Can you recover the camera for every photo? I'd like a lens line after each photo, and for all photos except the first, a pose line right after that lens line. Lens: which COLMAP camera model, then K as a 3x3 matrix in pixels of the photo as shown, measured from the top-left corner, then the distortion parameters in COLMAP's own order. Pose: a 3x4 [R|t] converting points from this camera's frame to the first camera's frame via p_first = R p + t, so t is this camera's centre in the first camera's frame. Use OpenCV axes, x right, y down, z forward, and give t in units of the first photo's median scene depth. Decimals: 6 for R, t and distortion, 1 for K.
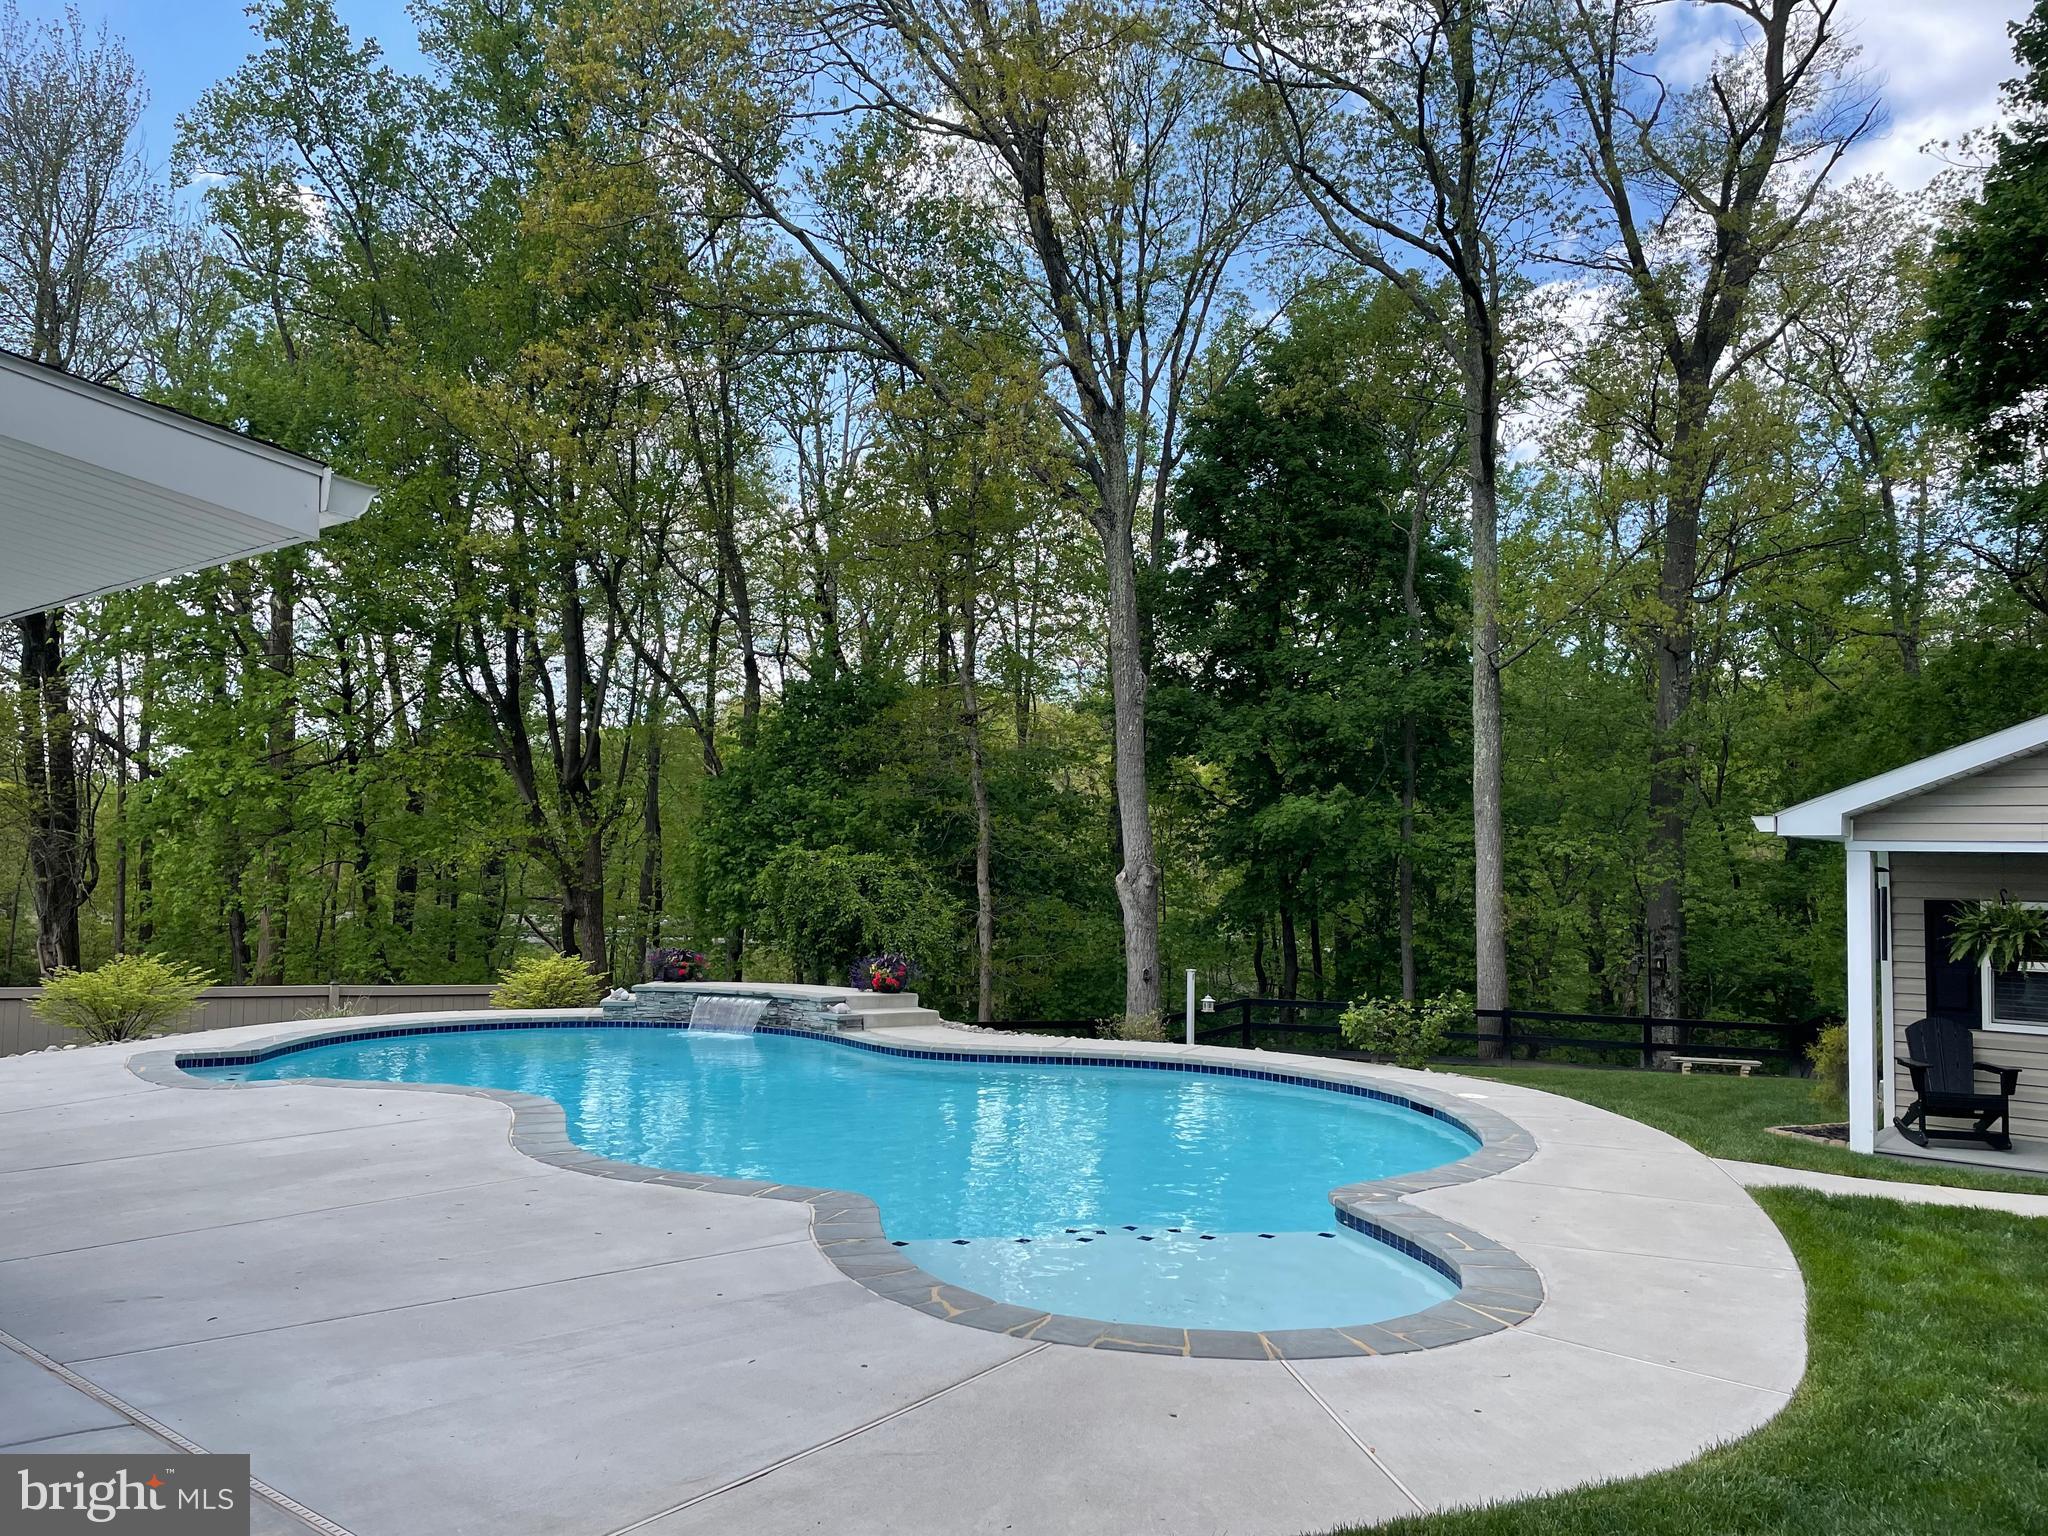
lens RADIAL K [[1536.5, 0, 1008.9], [0, 1536.5, 760.5], [0, 0, 1]] dist [0.094698, -0.119940]
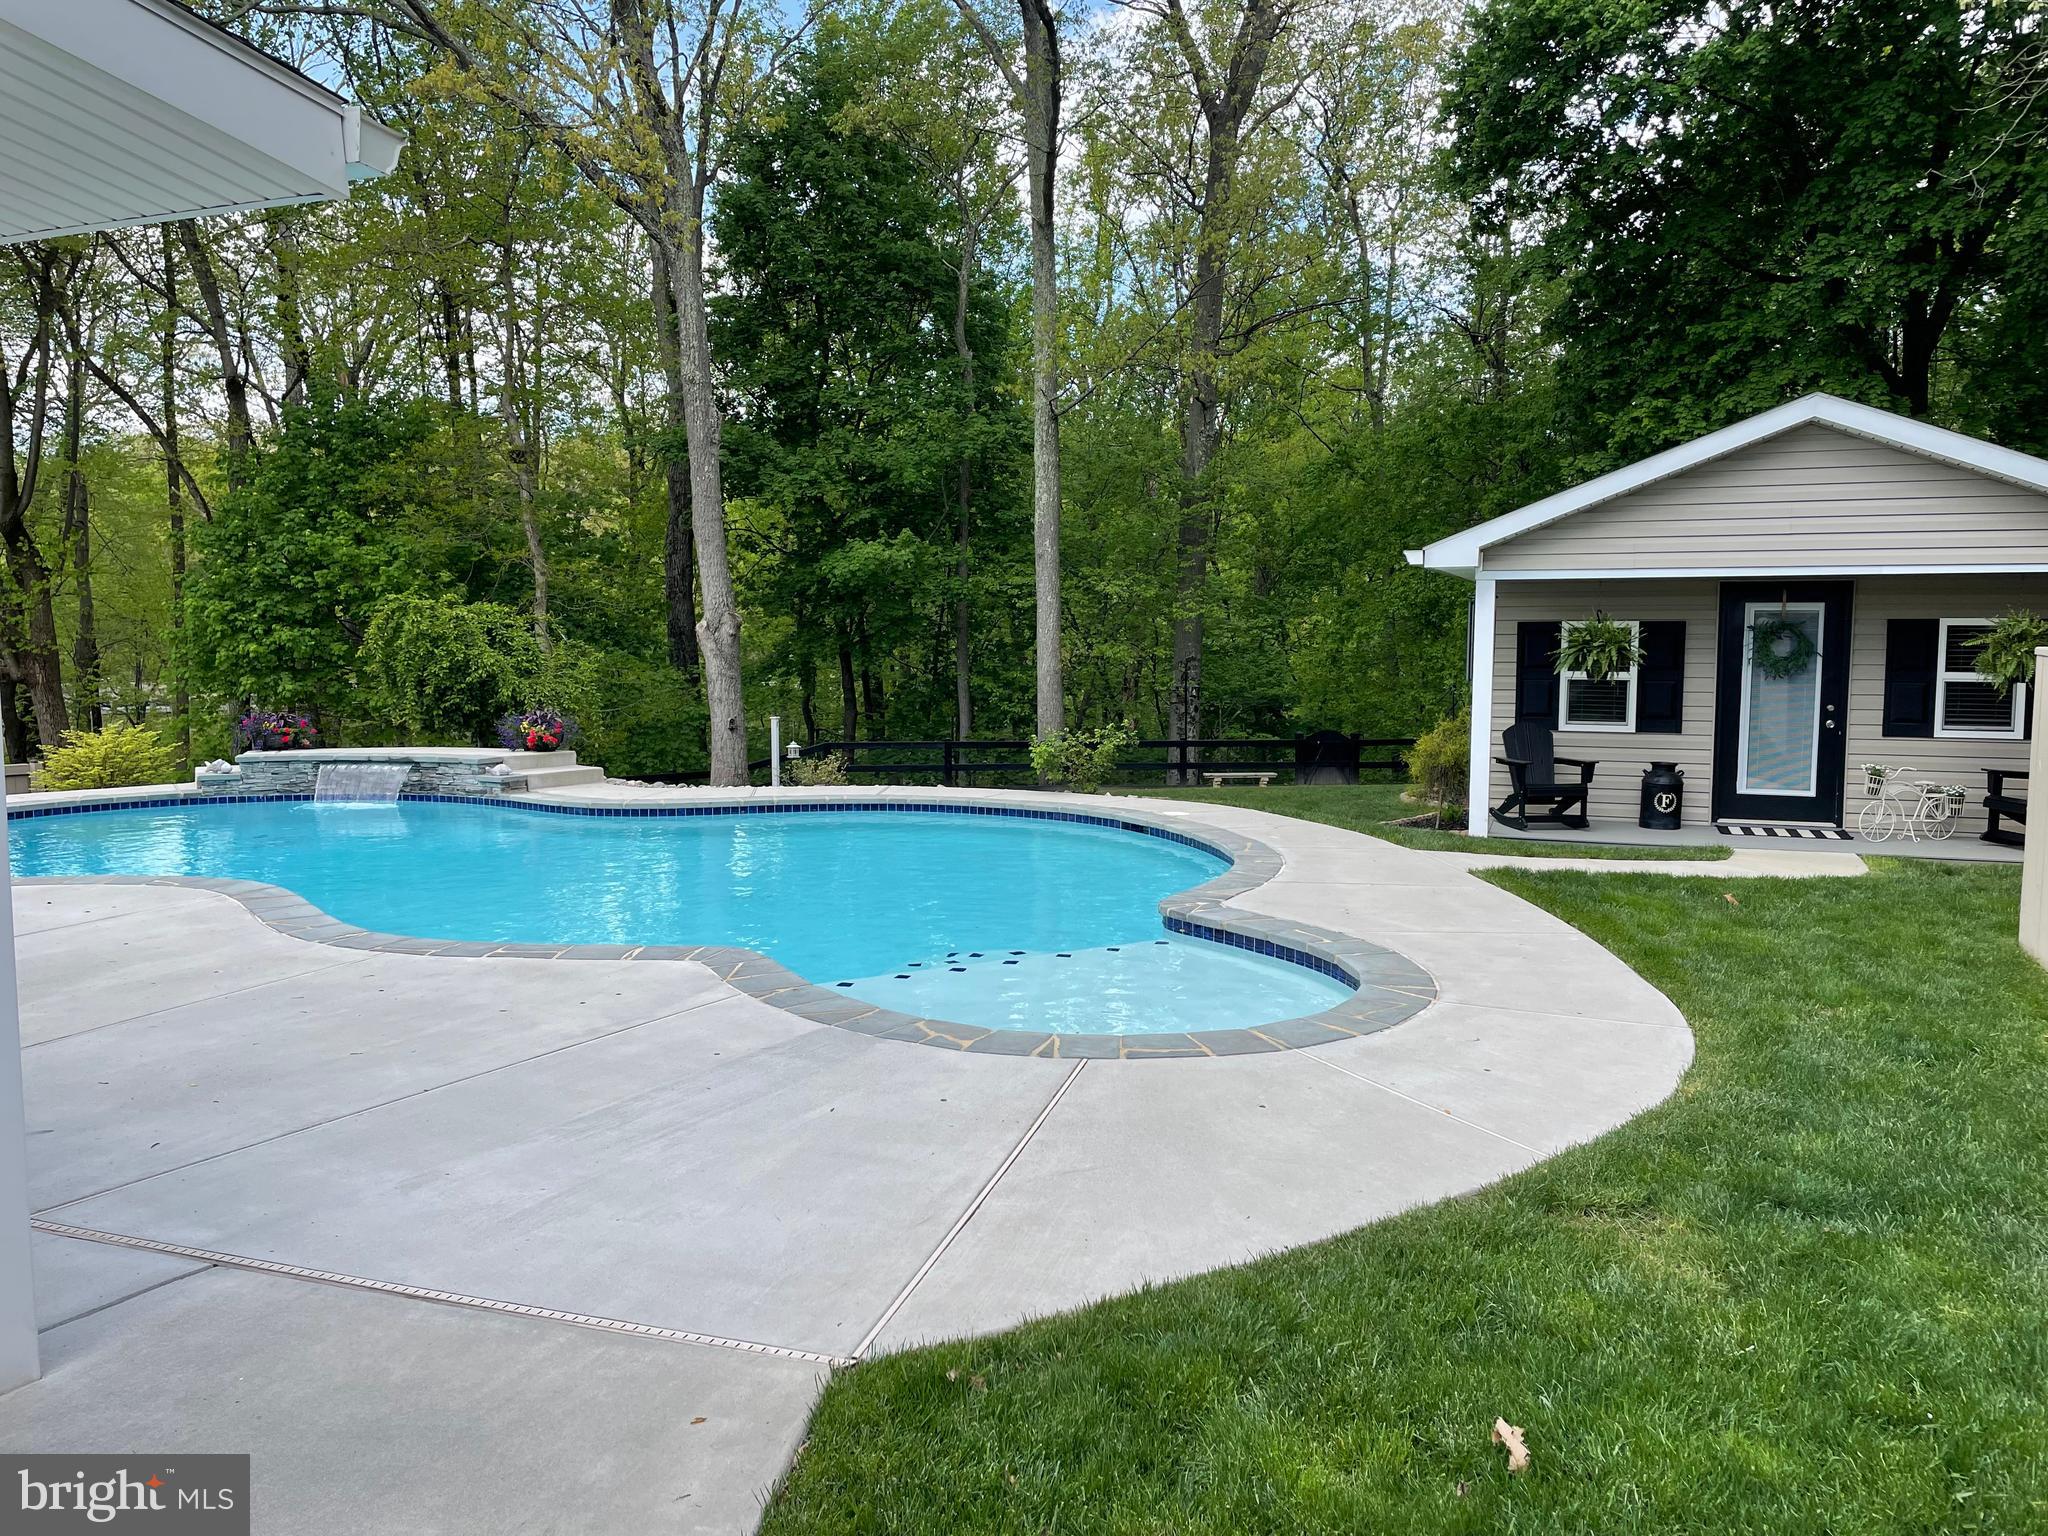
lens RADIAL K [[1536.5, 0, 1008.9], [0, 1536.5, 760.5], [0, 0, 1]] dist [0.094698, -0.119940]
pose [[0.945392, -0.051875, 0.321781, -0.116067], [-0.000930, 0.986820, 0.161822, 0.003883], [-0.325934, -0.153284, 0.932883, 0.029303]]
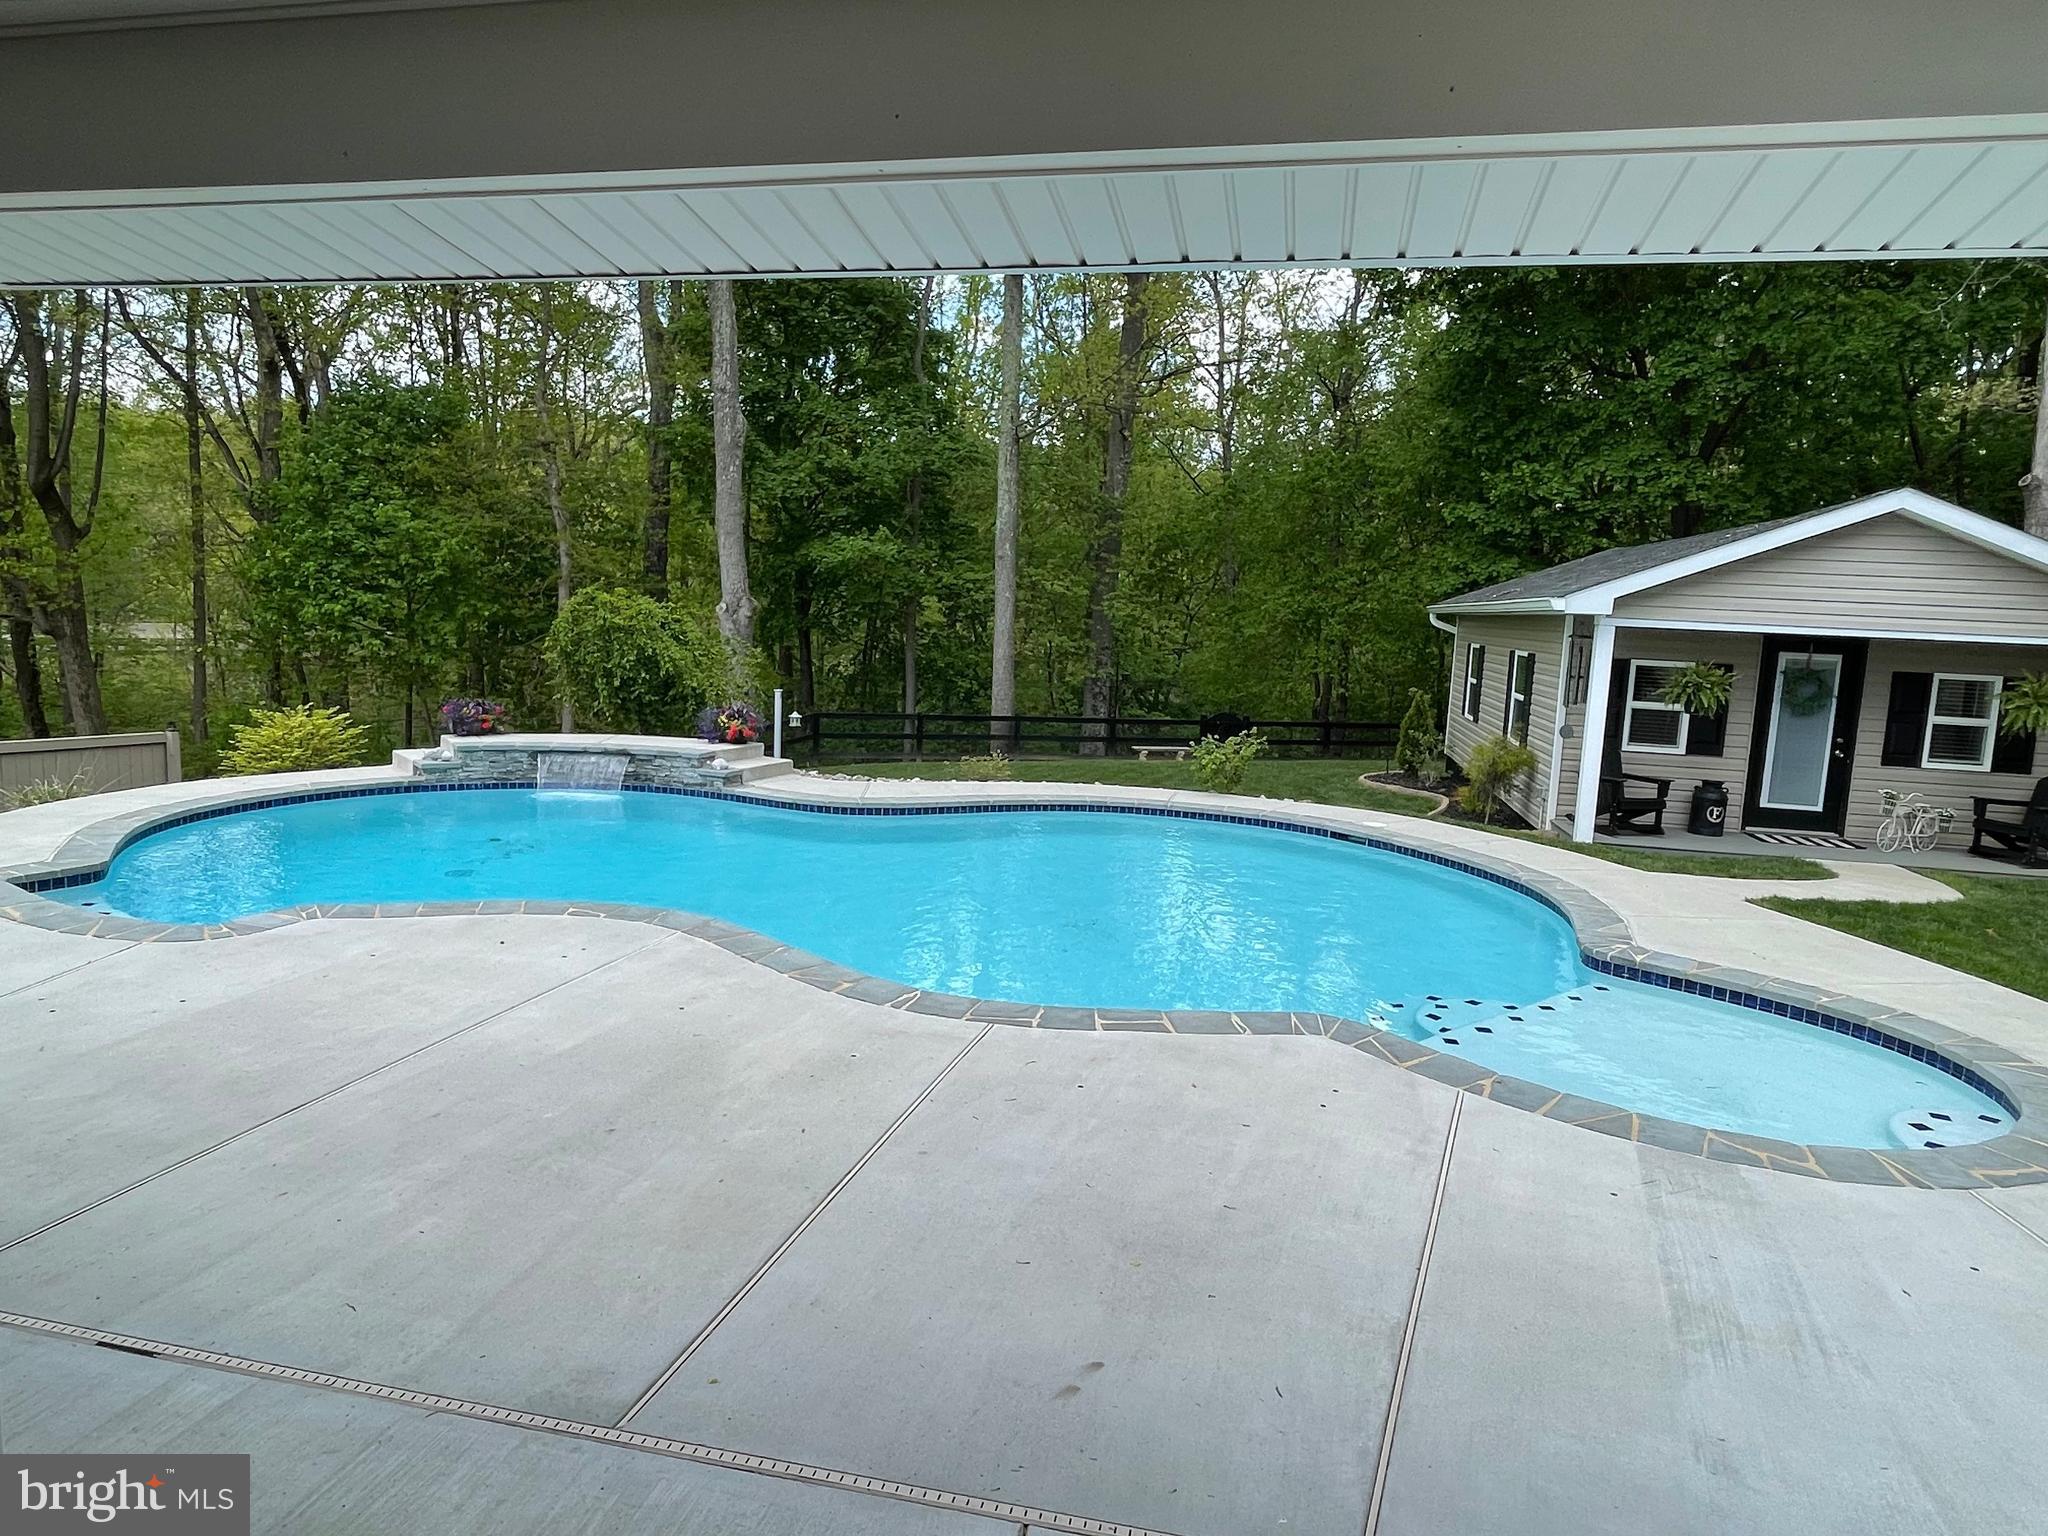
lens RADIAL K [[1241.9, 0, 1024.0], [0, 1241.9, 768.0], [0, 0, 1]] dist [-0.001274, 0.000300]
pose [[0.881456, -0.046937, 0.469928, -0.299843], [-0.056142, 0.977579, 0.202949, -0.008051], [-0.468918, -0.205273, 0.859057, 0.220851]]
